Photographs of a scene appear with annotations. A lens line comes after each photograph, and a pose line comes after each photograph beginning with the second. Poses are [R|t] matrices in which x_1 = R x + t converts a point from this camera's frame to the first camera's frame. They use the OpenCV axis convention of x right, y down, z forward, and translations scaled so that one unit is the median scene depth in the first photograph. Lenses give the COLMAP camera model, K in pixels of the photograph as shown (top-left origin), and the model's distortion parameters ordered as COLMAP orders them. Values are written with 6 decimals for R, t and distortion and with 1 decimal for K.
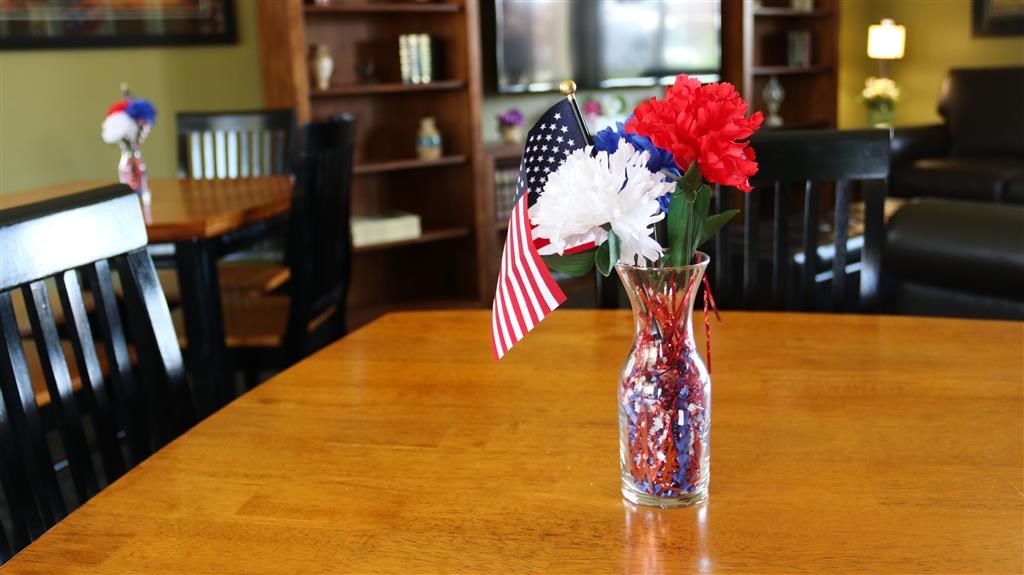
lens RADIAL K [[884.4, 0, 522.7], [0, 884.4, 296.0], [0, 0, 1]] dist [-0.179768, 0.141860]
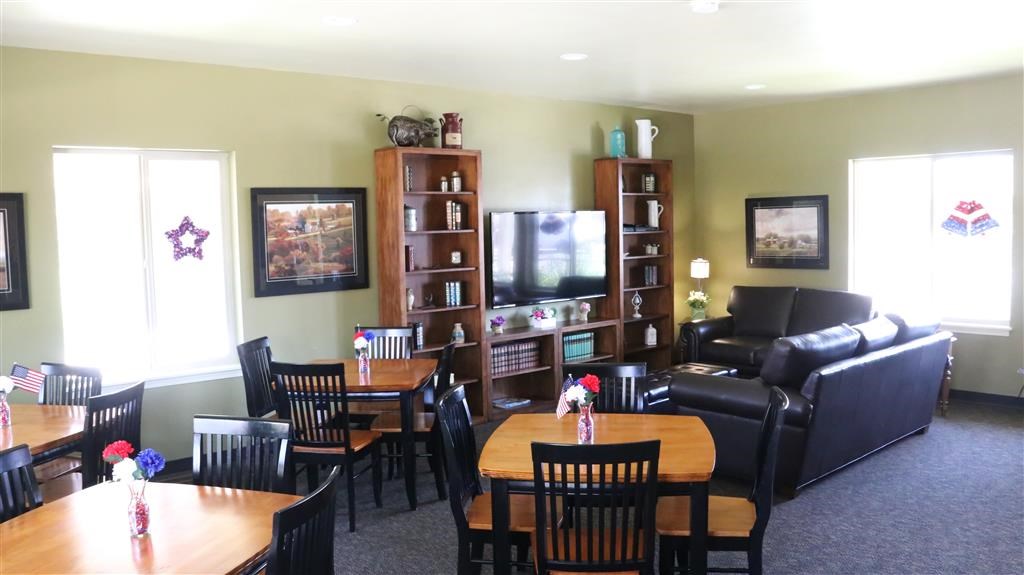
lens RADIAL K [[884.4, 0, 522.7], [0, 884.4, 296.0], [0, 0, 1]] dist [-0.179768, 0.141860]
pose [[0.993991, 0.010797, 0.108928, -0.942640], [0.004737, 0.989948, -0.141352, 0.090446], [-0.109360, 0.141018, 0.983948, -5.062393]]
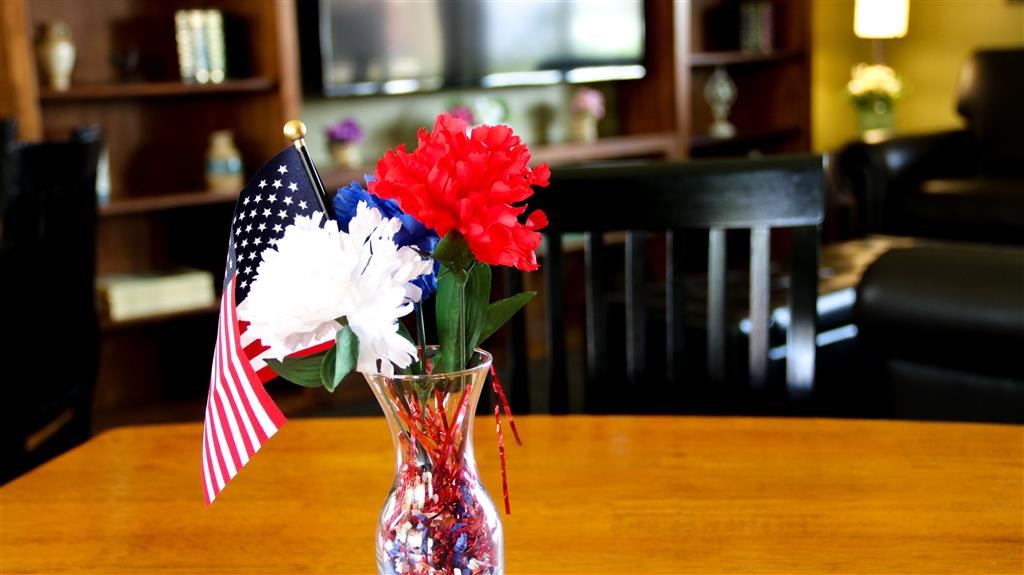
lens RADIAL K [[1268.8, 0, 509.2], [0, 1268.8, 307.6], [0, 0, 1]] dist [0.012743, 0.032619]
pose [[0.995660, -0.016250, 0.091638, 0.125669], [0.021311, 0.998285, -0.054525, -0.026919], [-0.090595, 0.056241, 0.994298, -0.064020]]
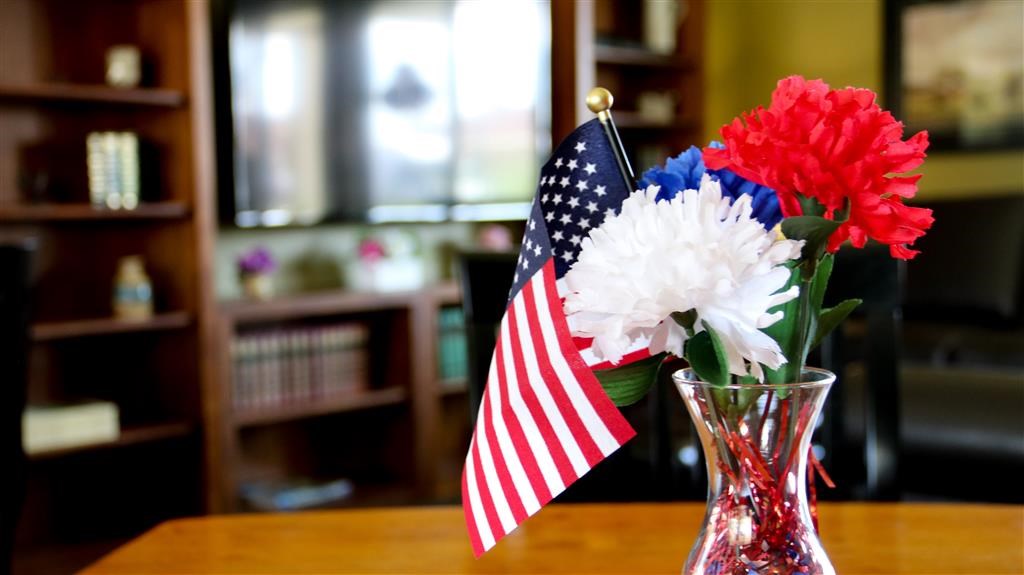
lens RADIAL K [[1241.1, 0, 473.6], [0, 1241.1, 288.8], [0, 0, 1]] dist [0.121487, 0.006197]
pose [[0.980865, 0.007045, 0.194561, -0.198633], [0.031113, 0.980829, -0.192371, 0.057887], [-0.192186, 0.194743, 0.961842, 0.185624]]
